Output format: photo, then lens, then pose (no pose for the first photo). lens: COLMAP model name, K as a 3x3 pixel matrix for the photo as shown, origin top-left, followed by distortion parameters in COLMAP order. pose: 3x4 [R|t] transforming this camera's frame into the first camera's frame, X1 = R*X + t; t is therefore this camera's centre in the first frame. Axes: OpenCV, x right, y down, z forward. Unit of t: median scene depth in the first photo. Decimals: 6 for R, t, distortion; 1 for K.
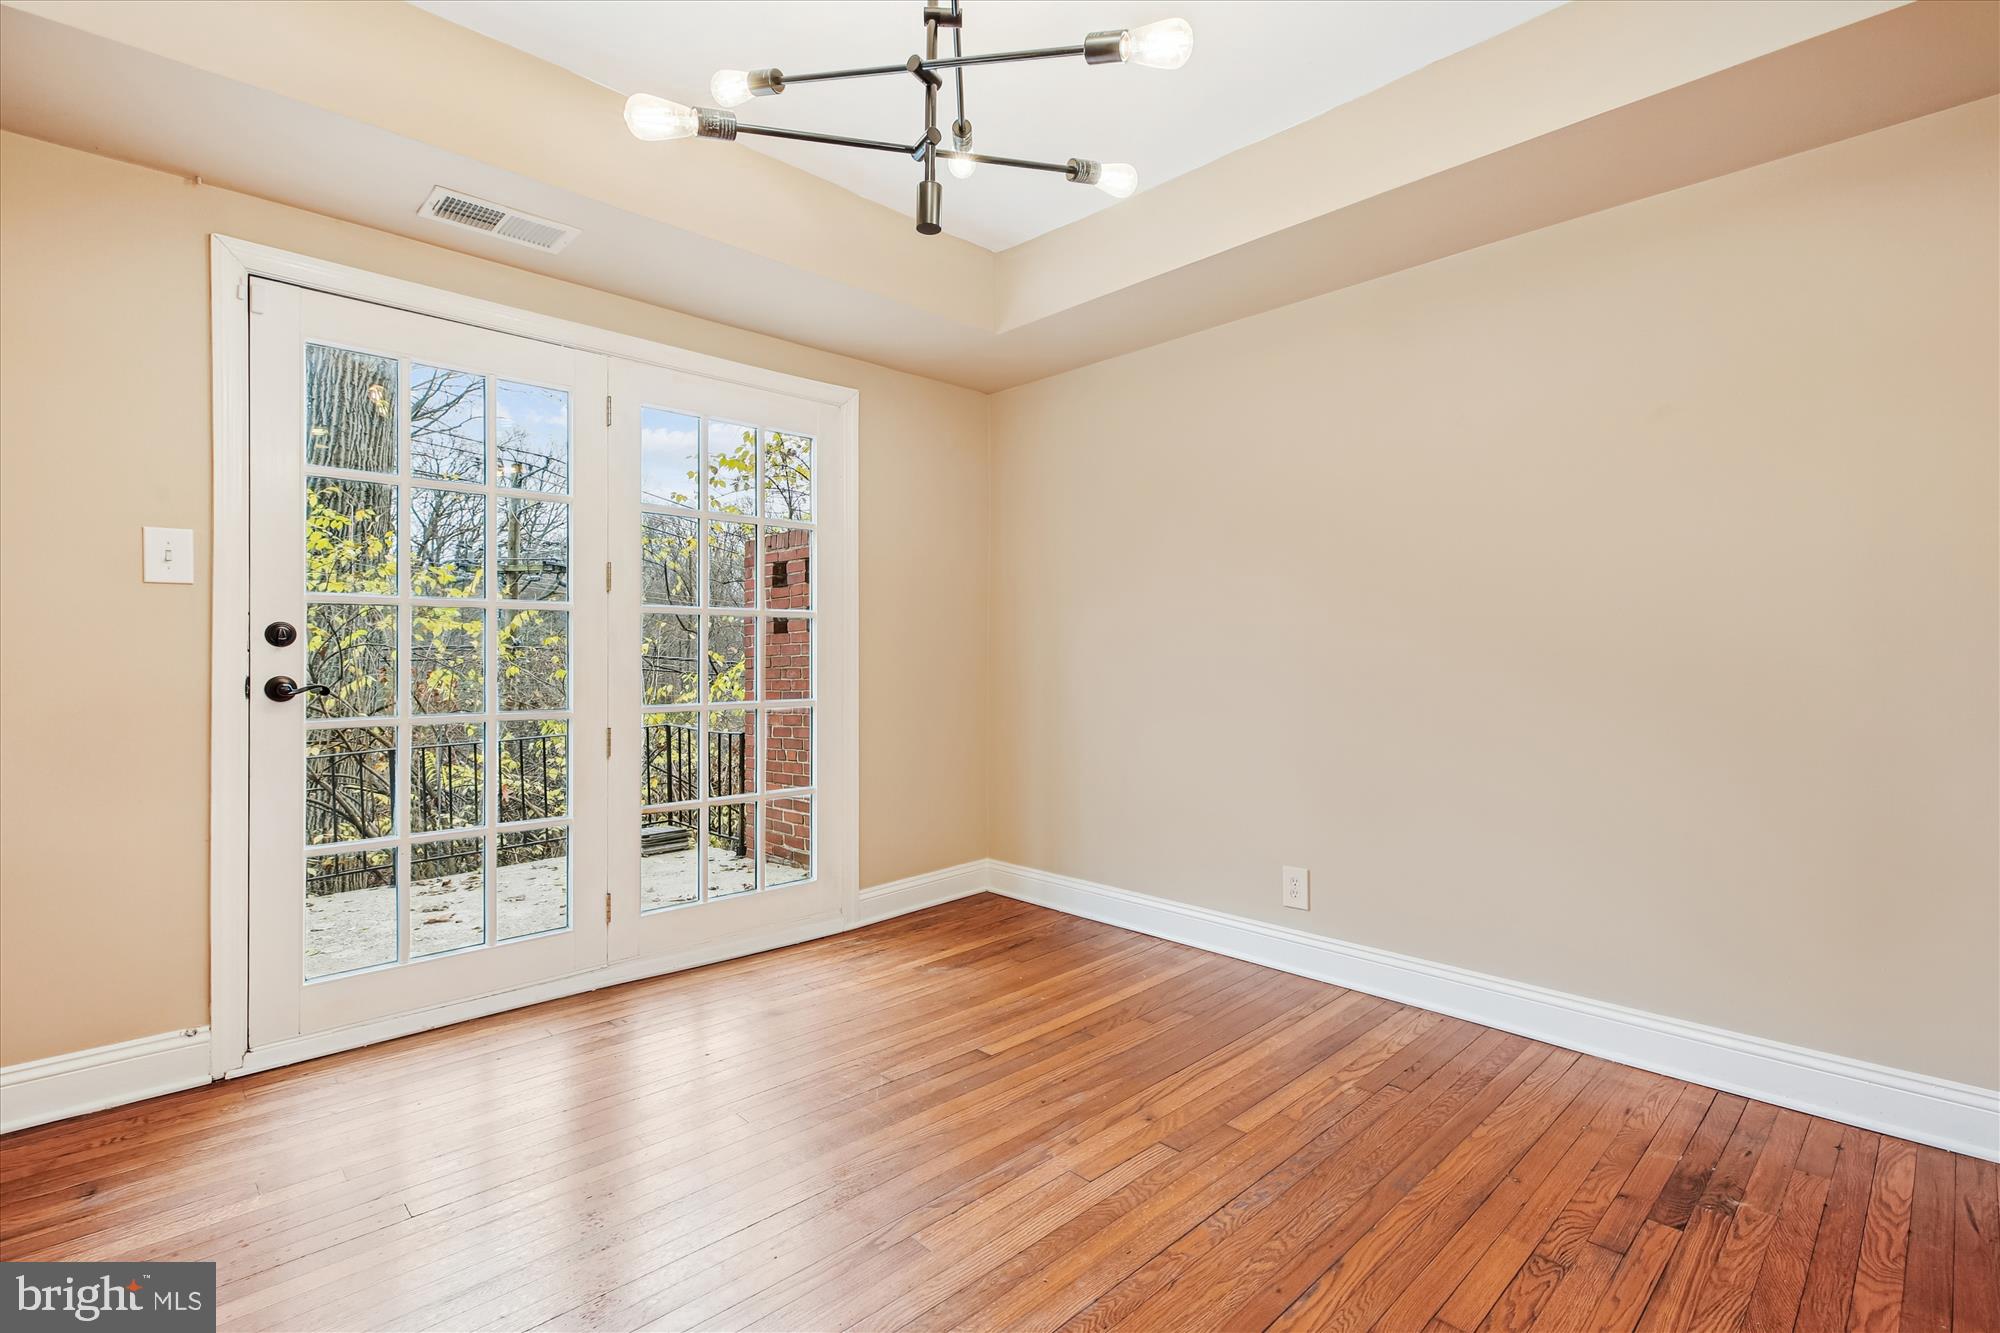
lens RADIAL K [[919.7, 0, 1021.5], [0, 919.7, 661.5], [0, 0, 1]] dist [-0.029151, 0.001634]
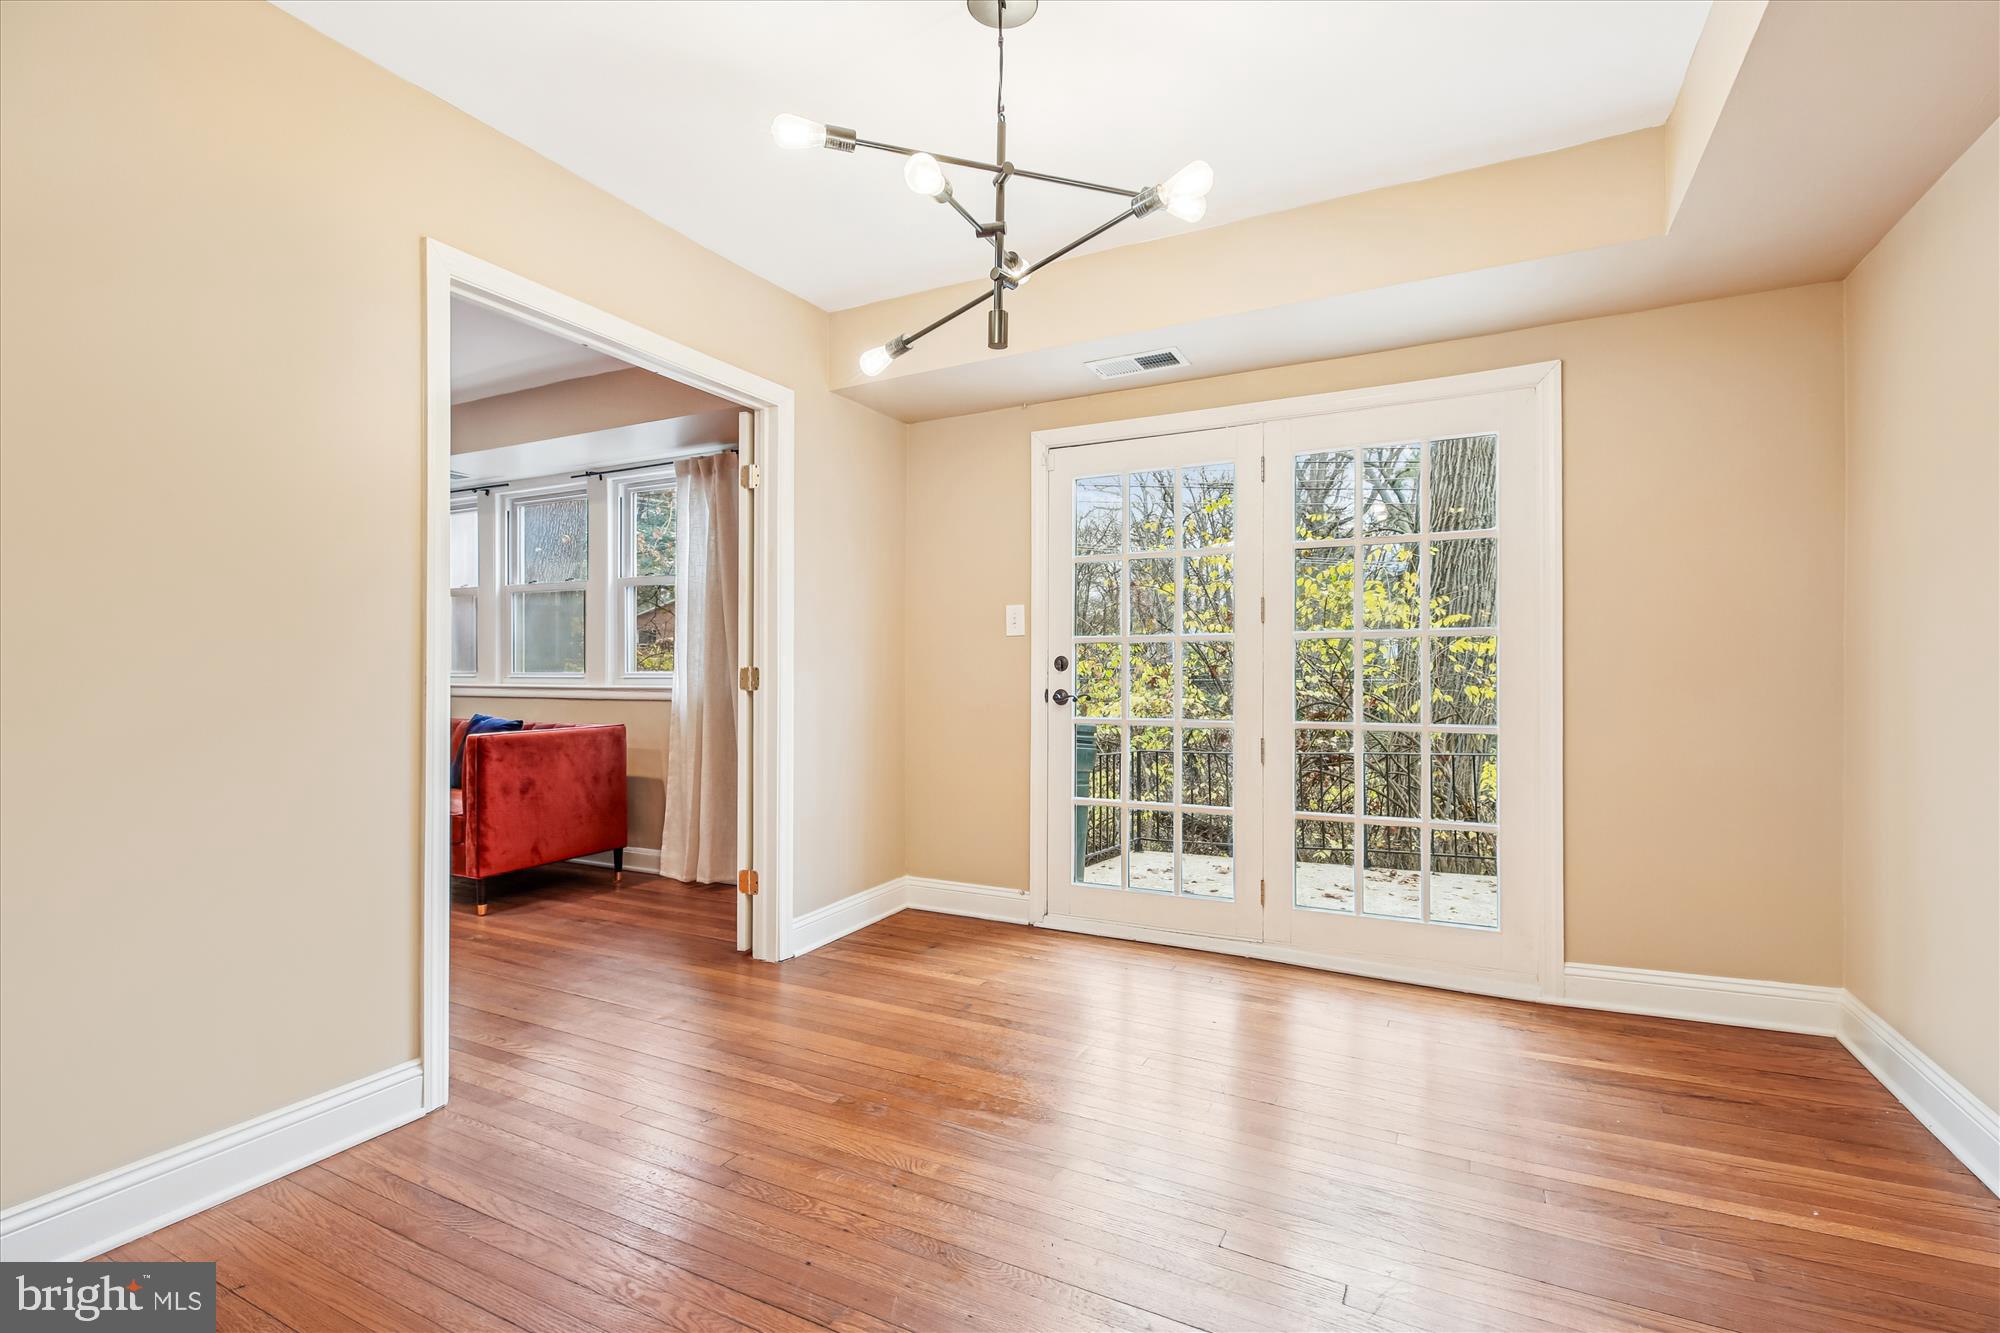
lens RADIAL K [[919.7, 0, 979.2], [0, 919.7, 665.5], [0, 0, 1]] dist [-0.029151, 0.001634]
pose [[0.278016, -0.003088, -0.960572, 0.578562], [-0.011171, 0.999917, -0.006448, -0.011577], [0.960512, 0.012523, 0.277958, 0.313886]]
